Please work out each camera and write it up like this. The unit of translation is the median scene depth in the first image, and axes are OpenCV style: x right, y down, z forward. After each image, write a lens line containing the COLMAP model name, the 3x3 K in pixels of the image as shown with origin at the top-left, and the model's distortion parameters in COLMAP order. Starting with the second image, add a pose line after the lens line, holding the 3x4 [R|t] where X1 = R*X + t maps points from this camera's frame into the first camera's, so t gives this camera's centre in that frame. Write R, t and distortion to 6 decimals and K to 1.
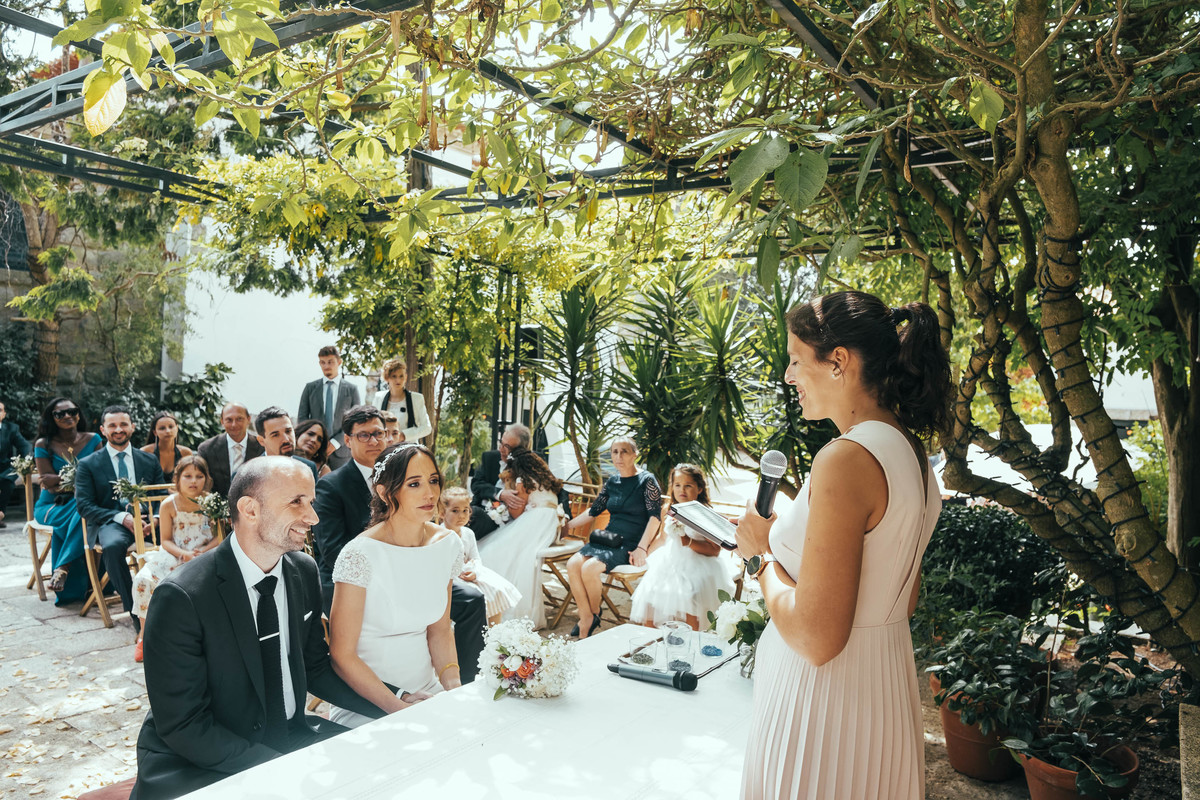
lens RADIAL K [[823.4, 0, 595.2], [0, 823.4, 401.1], [0, 0, 1]] dist [-0.006449, -0.003540]
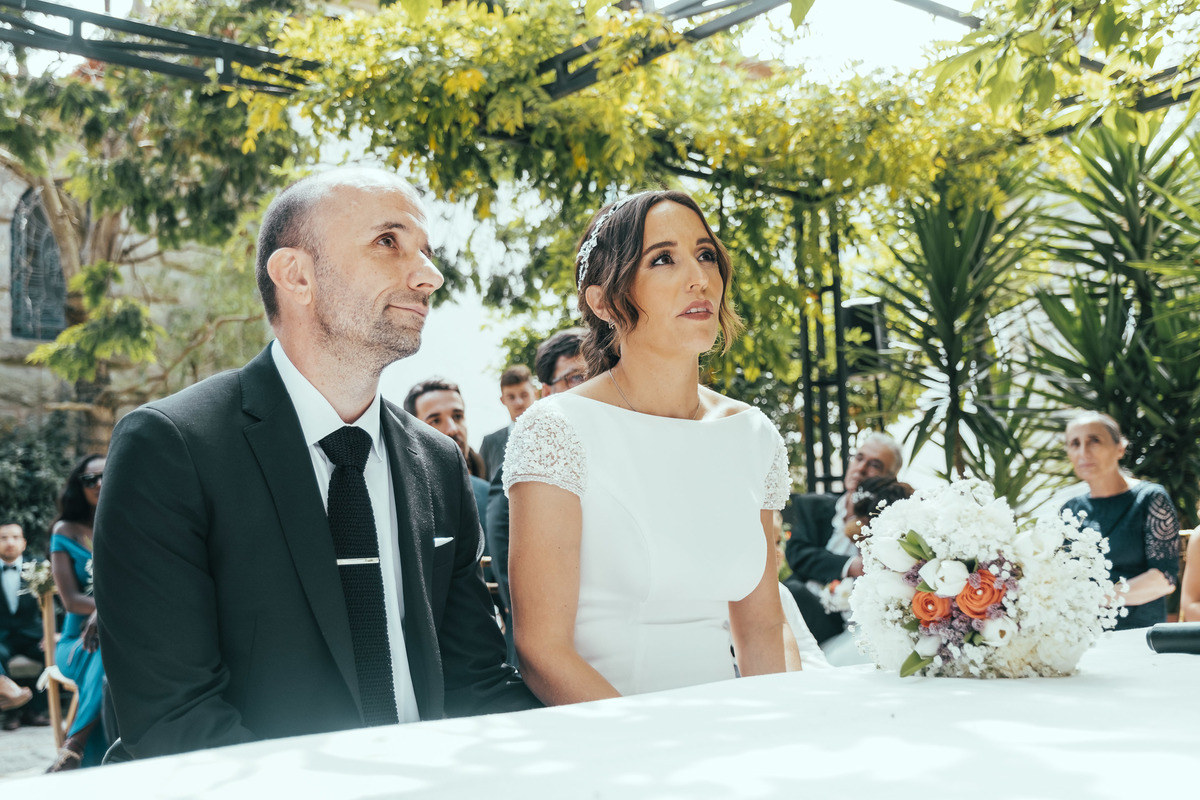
lens RADIAL K [[1379.7, 0, 591.4], [0, 1379.7, 395.9], [0, 0, 1]] dist [0.005000, -0.019396]
pose [[0.961114, -0.102801, -0.256303, -0.023939], [0.069811, 0.988429, -0.134666, 0.087635], [0.267181, 0.111537, 0.957170, 0.093051]]
